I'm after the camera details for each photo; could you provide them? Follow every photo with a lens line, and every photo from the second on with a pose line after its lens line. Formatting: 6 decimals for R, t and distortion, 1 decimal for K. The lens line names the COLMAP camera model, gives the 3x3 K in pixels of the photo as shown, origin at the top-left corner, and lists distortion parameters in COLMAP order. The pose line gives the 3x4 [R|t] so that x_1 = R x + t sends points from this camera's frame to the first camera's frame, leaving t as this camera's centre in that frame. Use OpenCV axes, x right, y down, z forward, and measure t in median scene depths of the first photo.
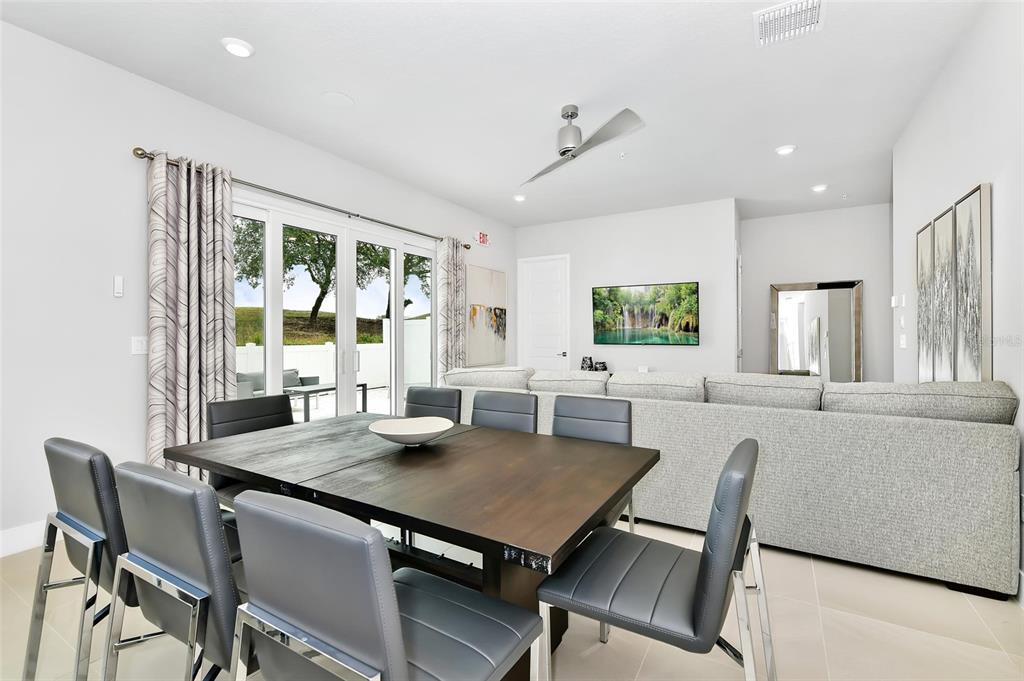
lens RADIAL K [[451.7, 0, 518.9], [0, 451.7, 335.4], [0, 0, 1]] dist [0.016028, -0.000749]
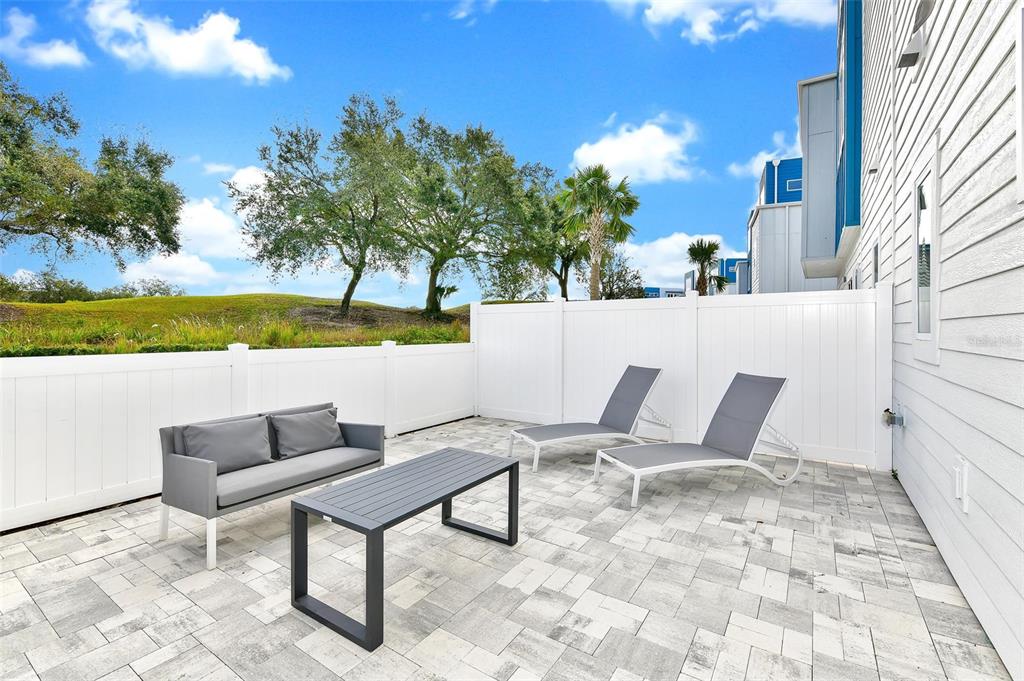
lens RADIAL K [[444.6, 0, 511.1], [0, 444.6, 331.5], [0, 0, 1]] dist [0.002412, -0.002001]
pose [[0.998268, 0.011918, -0.057607, -0.100446], [-0.011810, 0.999928, 0.002213, 0.002033], [0.057629, -0.001529, 0.998337, 0.199081]]
